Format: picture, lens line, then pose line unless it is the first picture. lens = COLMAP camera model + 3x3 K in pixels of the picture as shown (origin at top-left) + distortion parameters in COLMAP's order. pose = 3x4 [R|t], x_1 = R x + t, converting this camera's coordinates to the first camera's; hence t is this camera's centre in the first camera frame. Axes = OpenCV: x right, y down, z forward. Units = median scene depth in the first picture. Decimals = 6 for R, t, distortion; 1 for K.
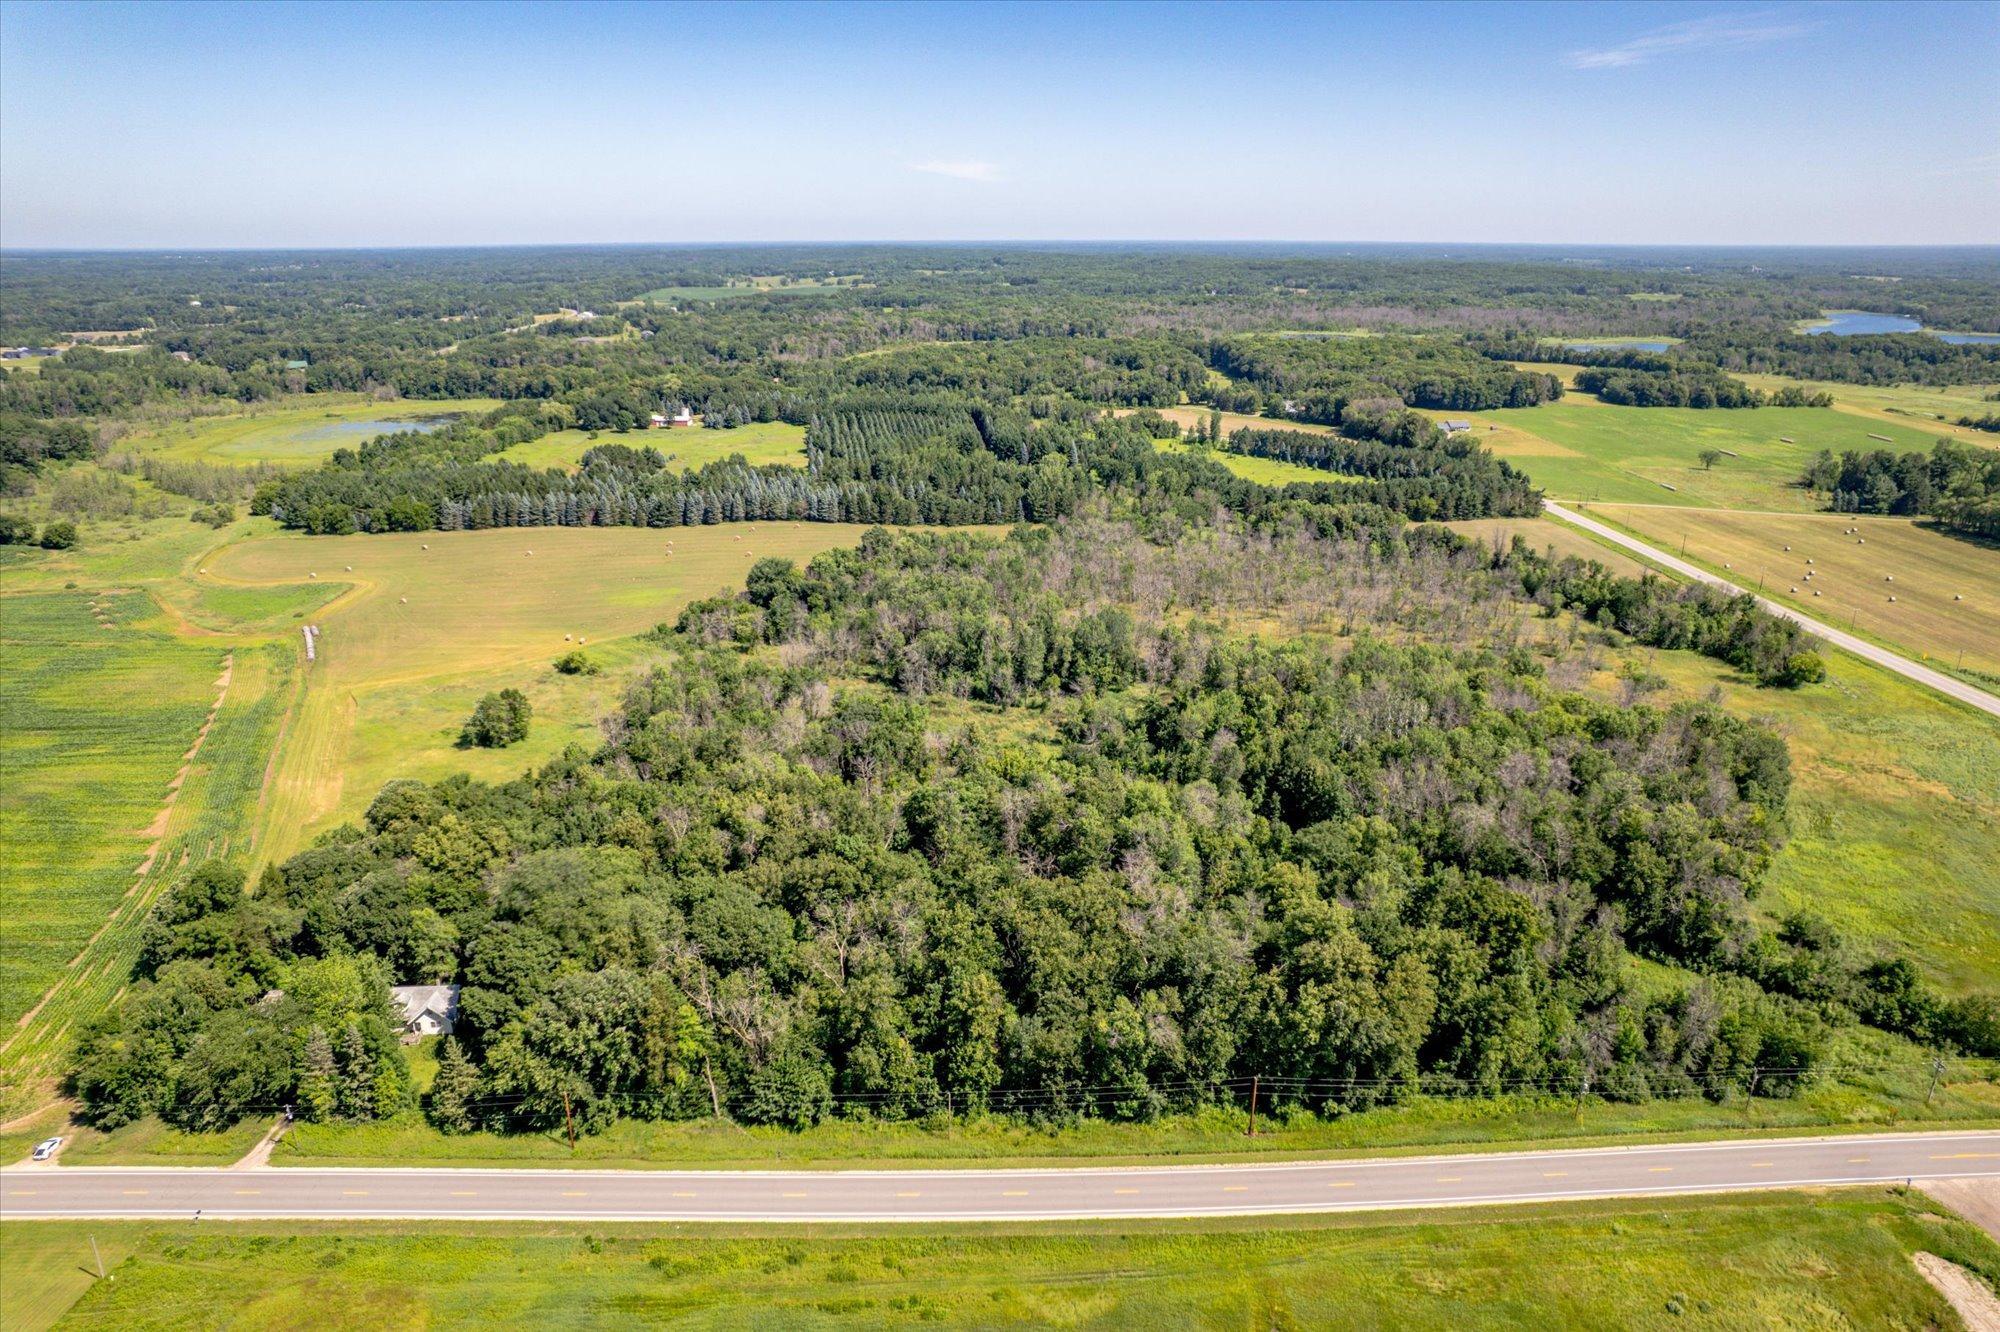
lens RADIAL K [[1332.3, 0, 916.0], [0, 1332.3, 723.9], [0, 0, 1]] dist [-0.052669, 0.038449]
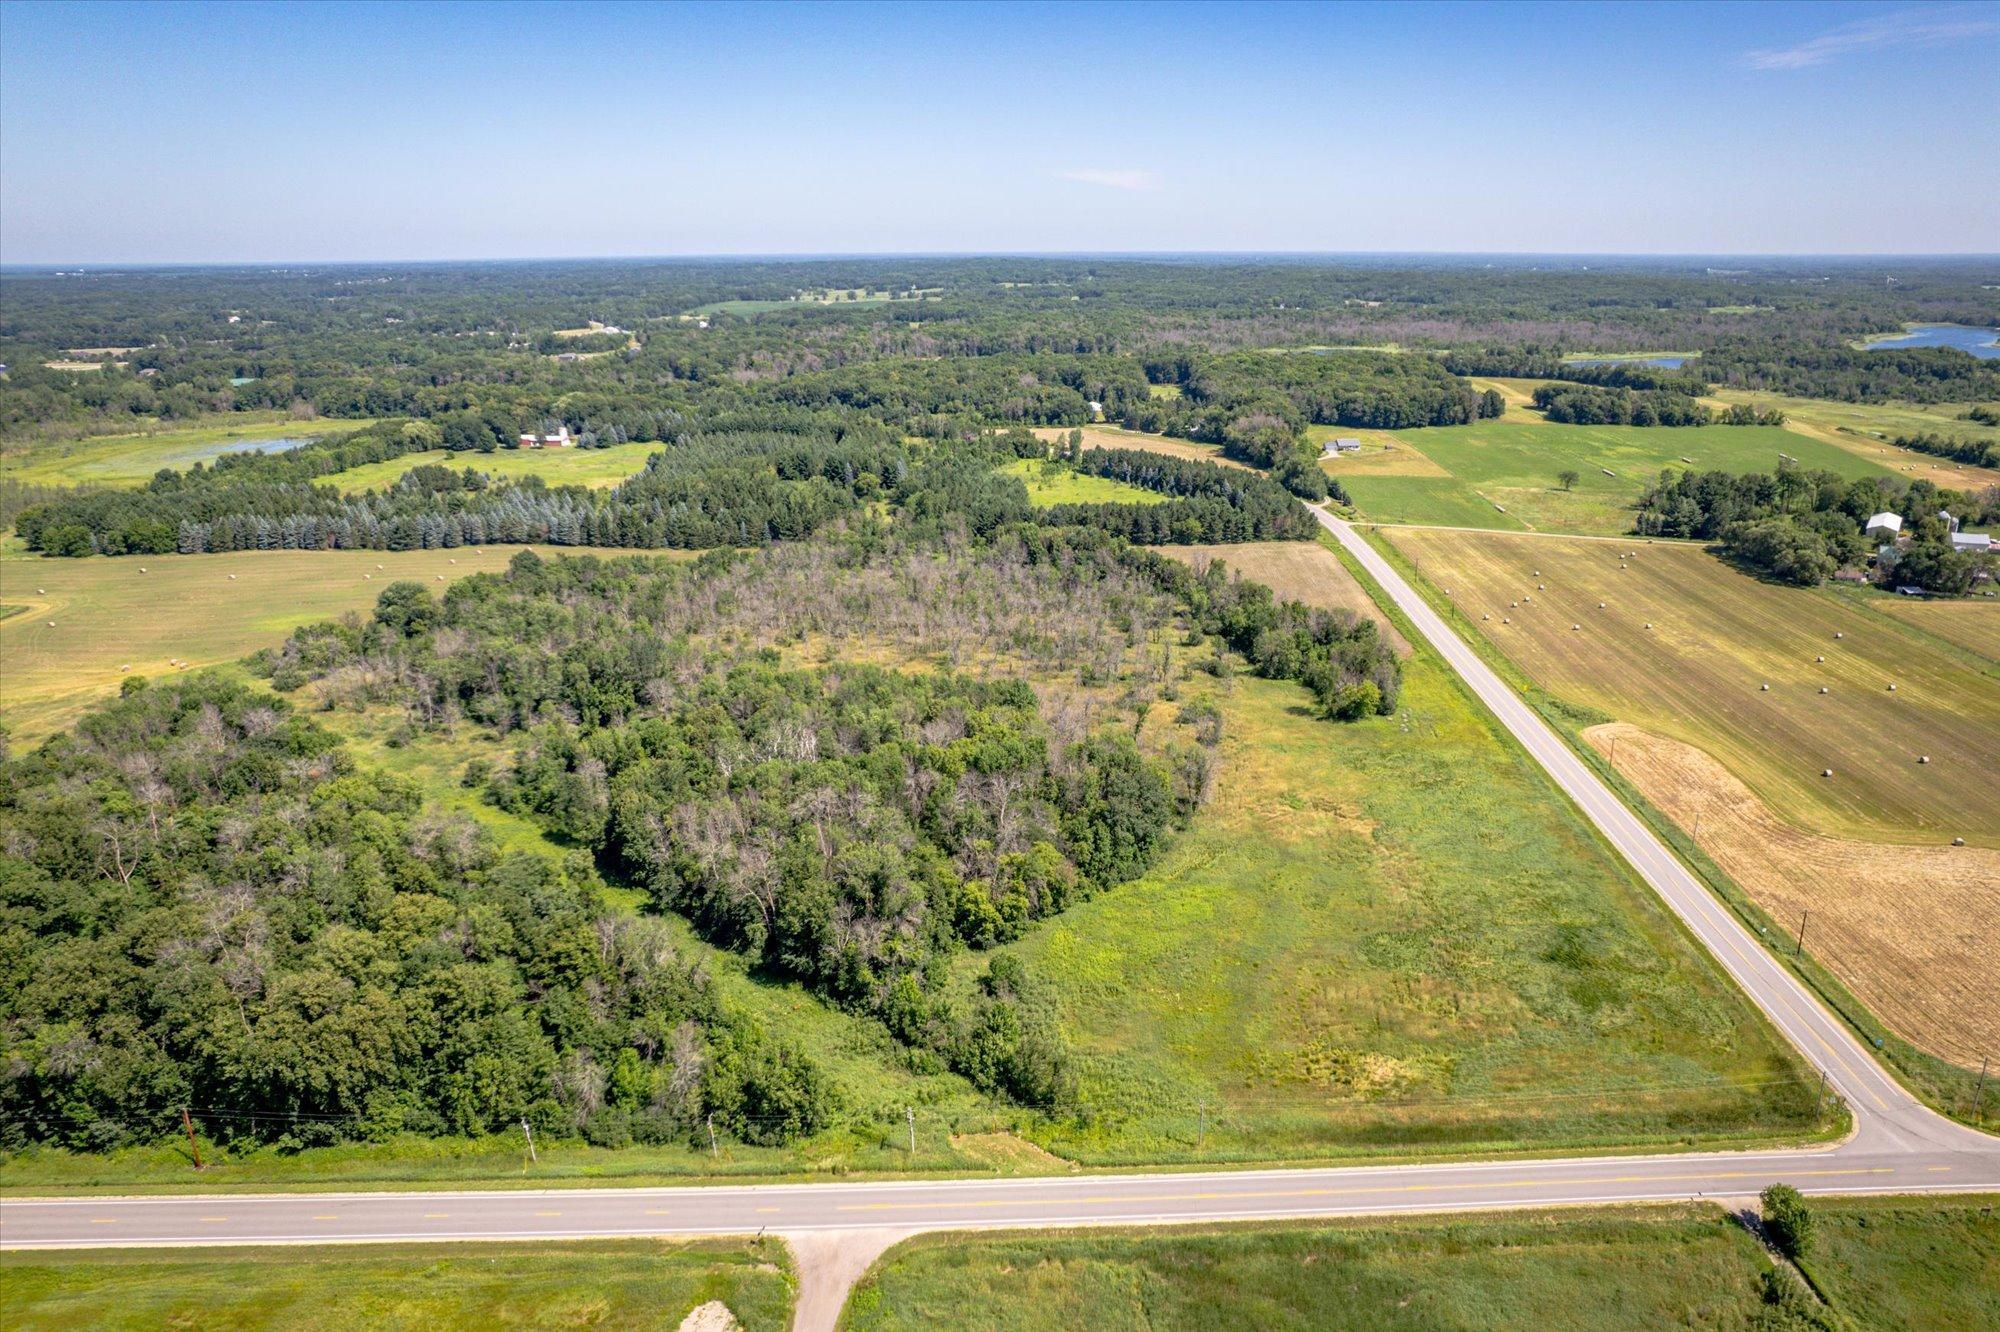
lens RADIAL K [[1402.3, 0, 1029.9], [0, 1402.3, 739.6], [0, 0, 1]] dist [-0.049235, 0.037692]
pose [[0.999710, 0.006456, -0.023215, 0.230877], [-0.006774, 0.999884, -0.013634, 0.000724], [0.023125, 0.013787, 0.999638, -0.003338]]
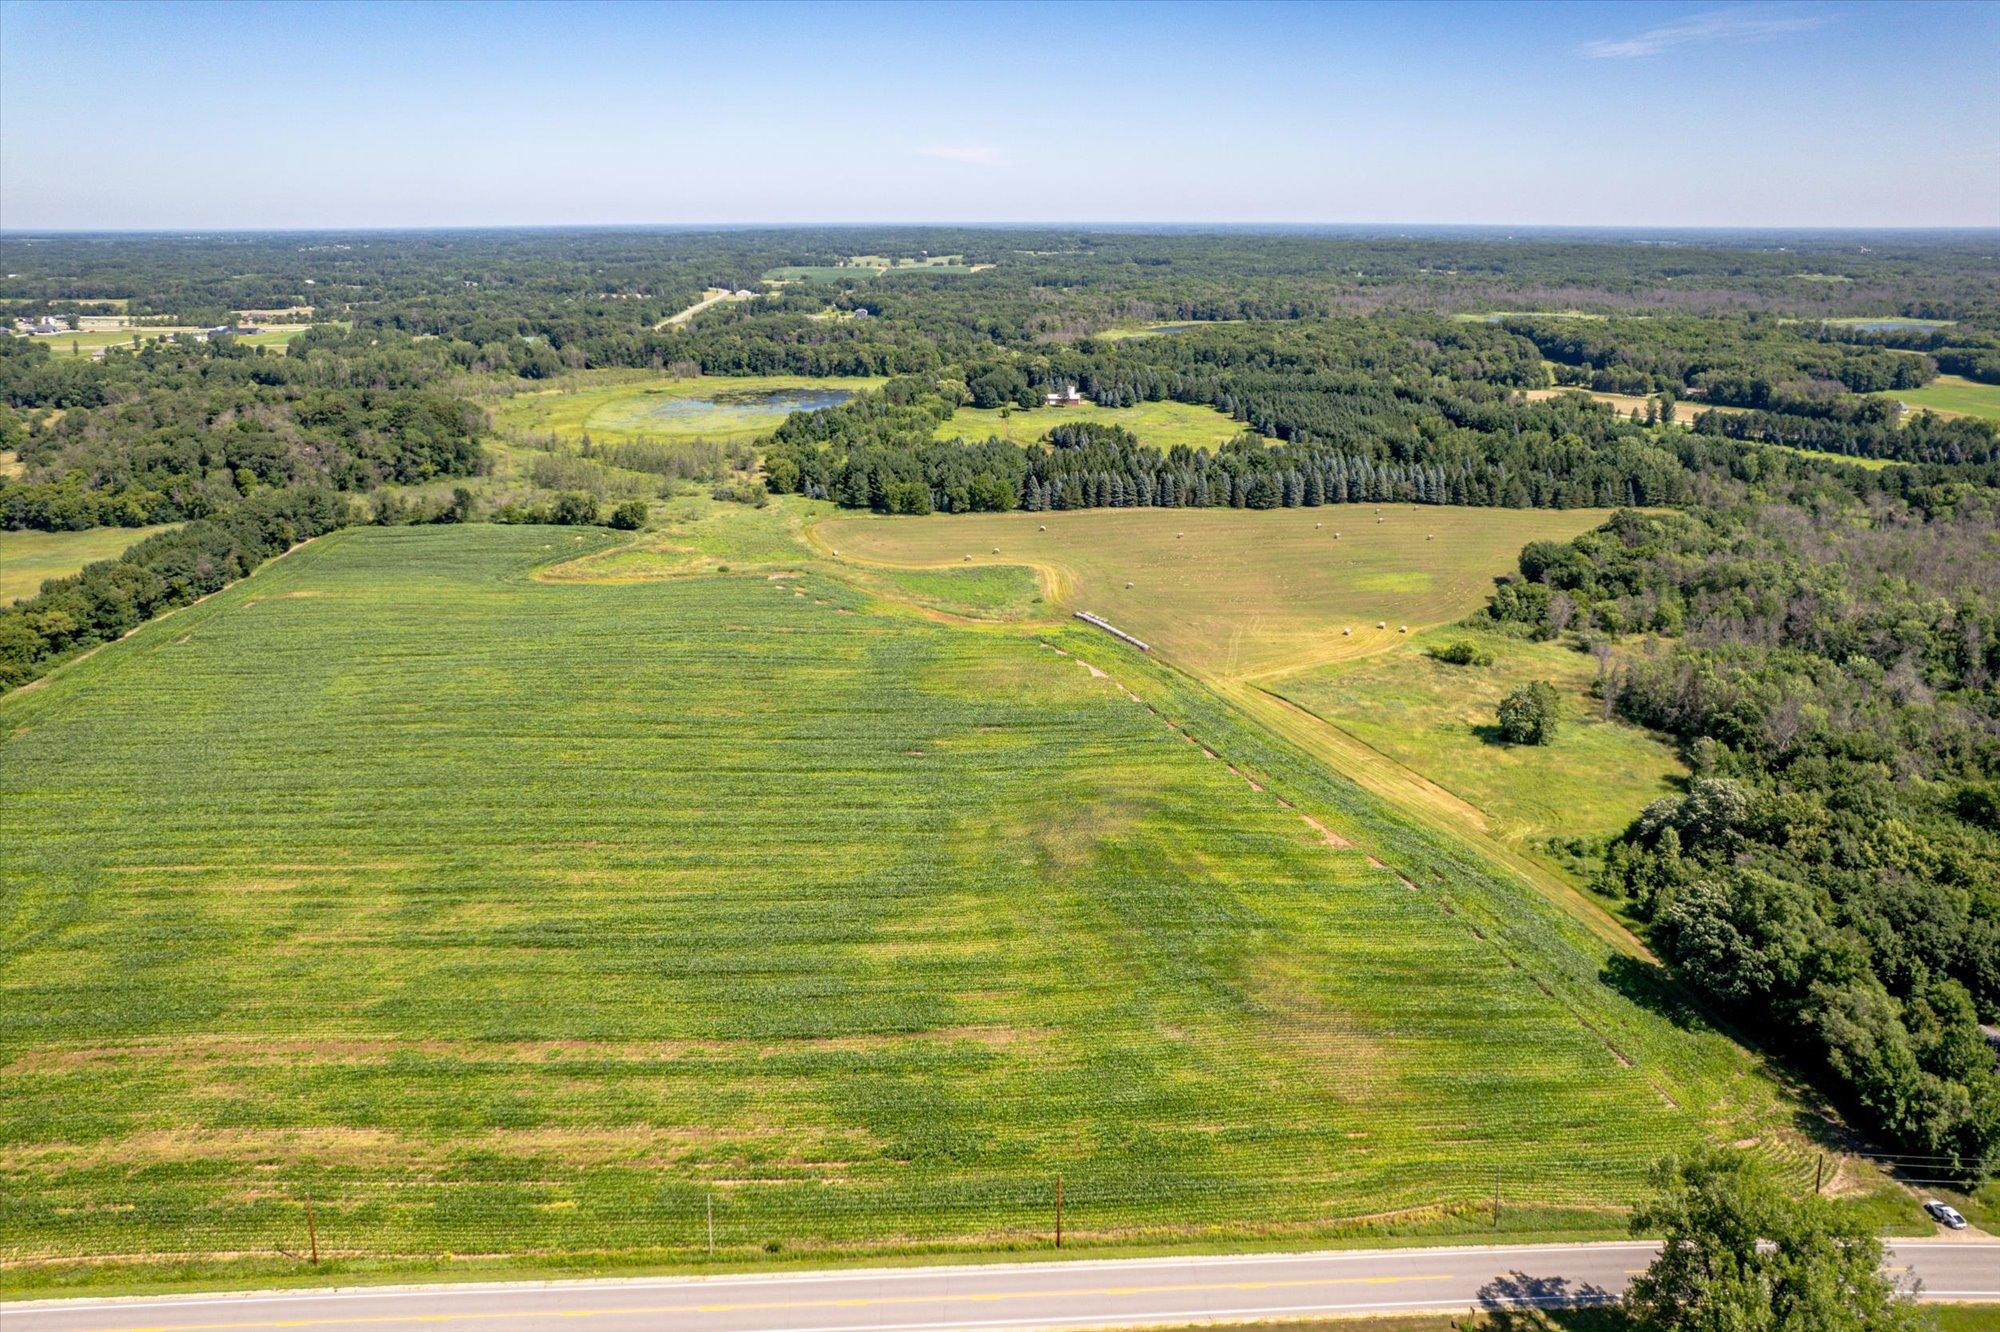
lens RADIAL K [[1332.3, 0, 939.1], [0, 1332.3, 671.8], [0, 0, 1]] dist [-0.052669, 0.038449]
pose [[0.999947, -0.000638, 0.010311, -0.340103], [0.000892, 0.999695, -0.024681, -0.006583], [-0.010292, 0.024689, 0.999642, 0.044803]]
